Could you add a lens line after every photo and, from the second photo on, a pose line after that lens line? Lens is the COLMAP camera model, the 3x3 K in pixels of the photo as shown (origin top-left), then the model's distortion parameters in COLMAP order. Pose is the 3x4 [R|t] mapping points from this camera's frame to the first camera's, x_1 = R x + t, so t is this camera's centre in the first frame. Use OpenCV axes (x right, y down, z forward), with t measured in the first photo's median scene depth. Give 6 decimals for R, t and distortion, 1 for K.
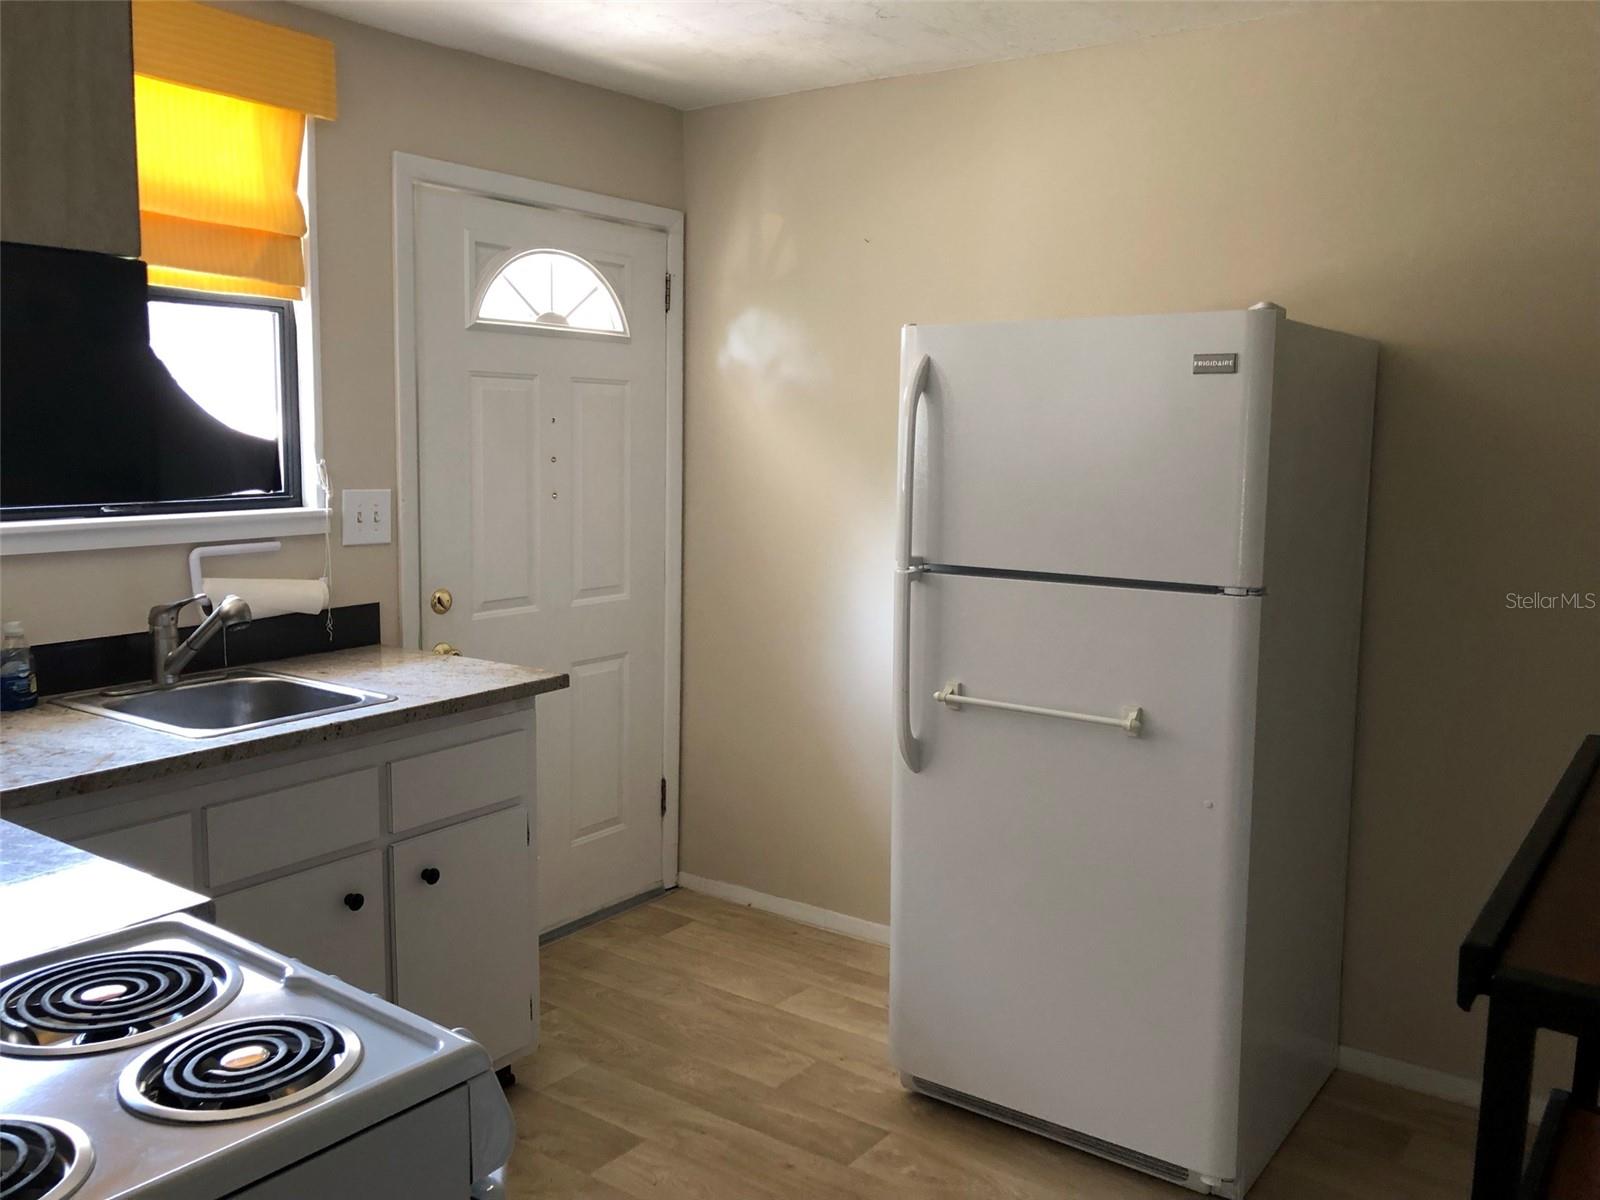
lens RADIAL K [[1337.3, 0, 801.9], [0, 1337.3, 591.1], [0, 0, 1]] dist [0.038745, -0.027838]
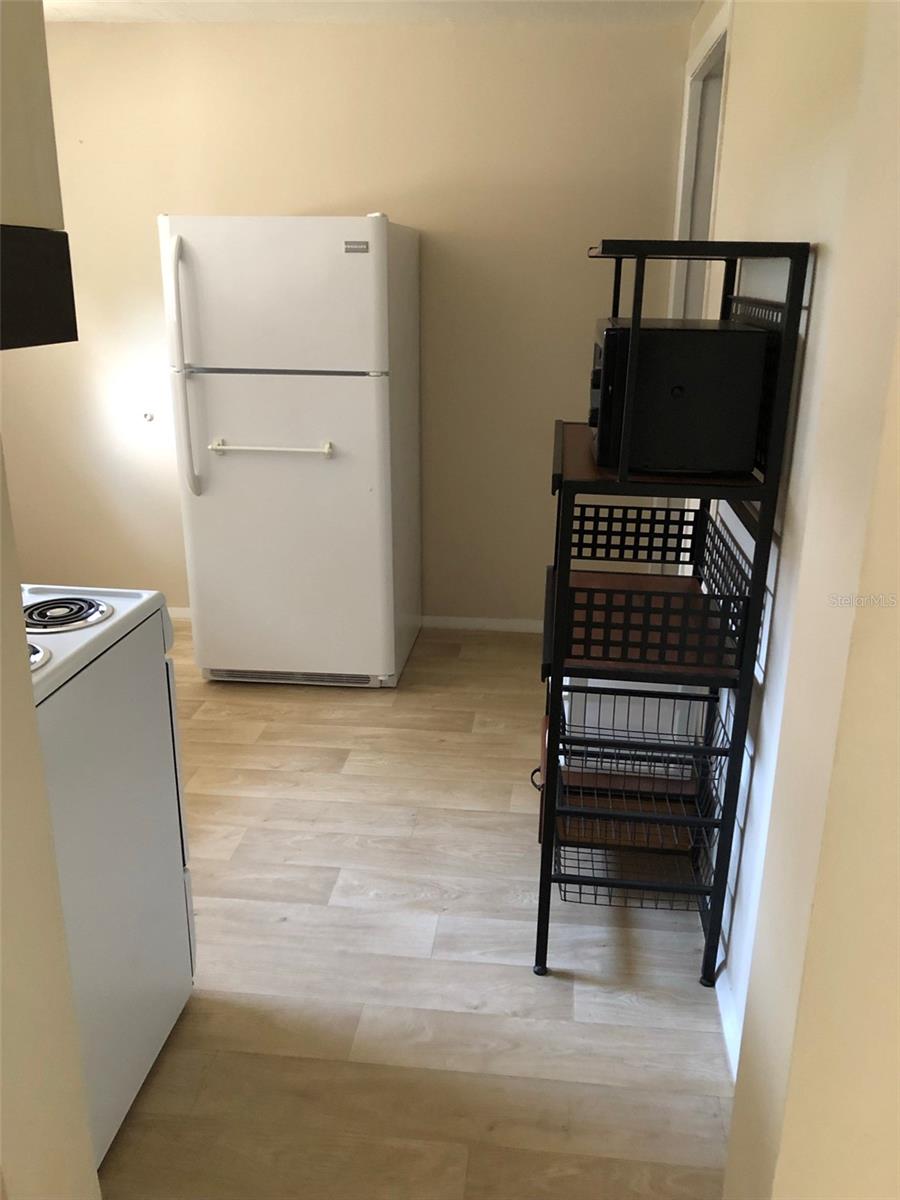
lens RADIAL K [[1003.0, 0, 451.9], [0, 1003.0, 598.0], [0, 0, 1]] dist [0.038745, -0.027838]
pose [[0.871861, -0.158579, 0.463369, -0.275615], [0.062756, 0.974502, 0.215425, 0.009029], [-0.485716, -0.158742, 0.859582, -0.304335]]
